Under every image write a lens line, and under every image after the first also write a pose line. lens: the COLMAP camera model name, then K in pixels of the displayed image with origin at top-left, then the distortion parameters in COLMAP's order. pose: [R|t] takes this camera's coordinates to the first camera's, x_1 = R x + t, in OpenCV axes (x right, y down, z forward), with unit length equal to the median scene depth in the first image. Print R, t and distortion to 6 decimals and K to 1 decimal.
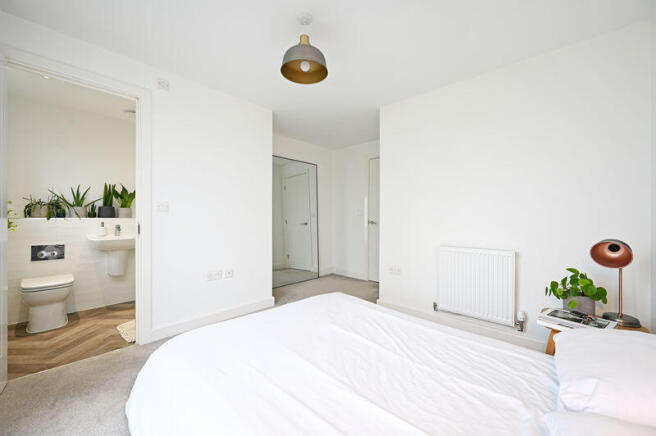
lens RADIAL K [[258.1, 0, 329.0], [0, 258.1, 219.6], [0, 0, 1]] dist [0.000178, -0.000045]
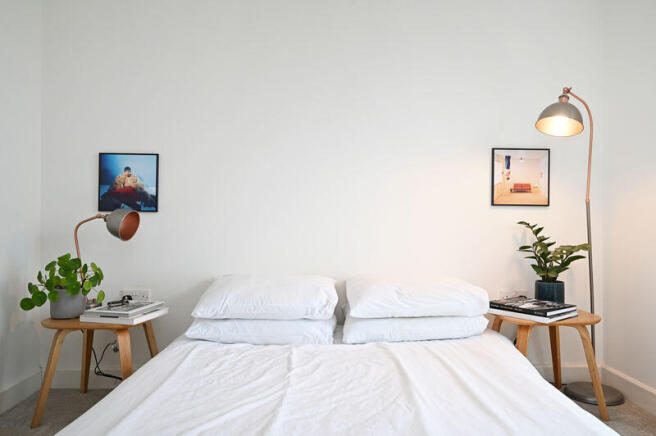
lens RADIAL K [[469.7, 0, 326.6], [0, 469.7, 219.0], [0, 0, 1]] dist [-0.005704, -0.002677]
pose [[-0.699962, 0.000336, 0.714180, -0.584514], [0.002669, 0.999994, 0.002146, 0.113613], [-0.714175, 0.003408, -0.699959, 1.713724]]
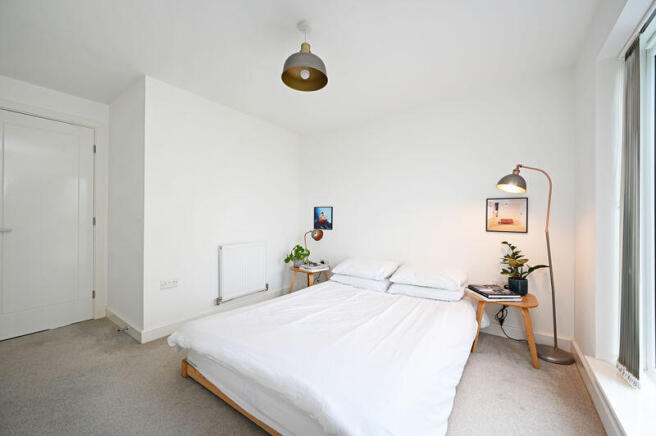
lens RADIAL K [[258.1, 0, 329.0], [0, 258.1, 219.6], [0, 0, 1]] dist [0.000178, -0.000045]
pose [[-0.130062, 0.000009, 0.991506, -1.325267], [-0.003728, 0.999993, -0.000498, -0.006408], [-0.991499, -0.003761, -0.130061, 1.279512]]
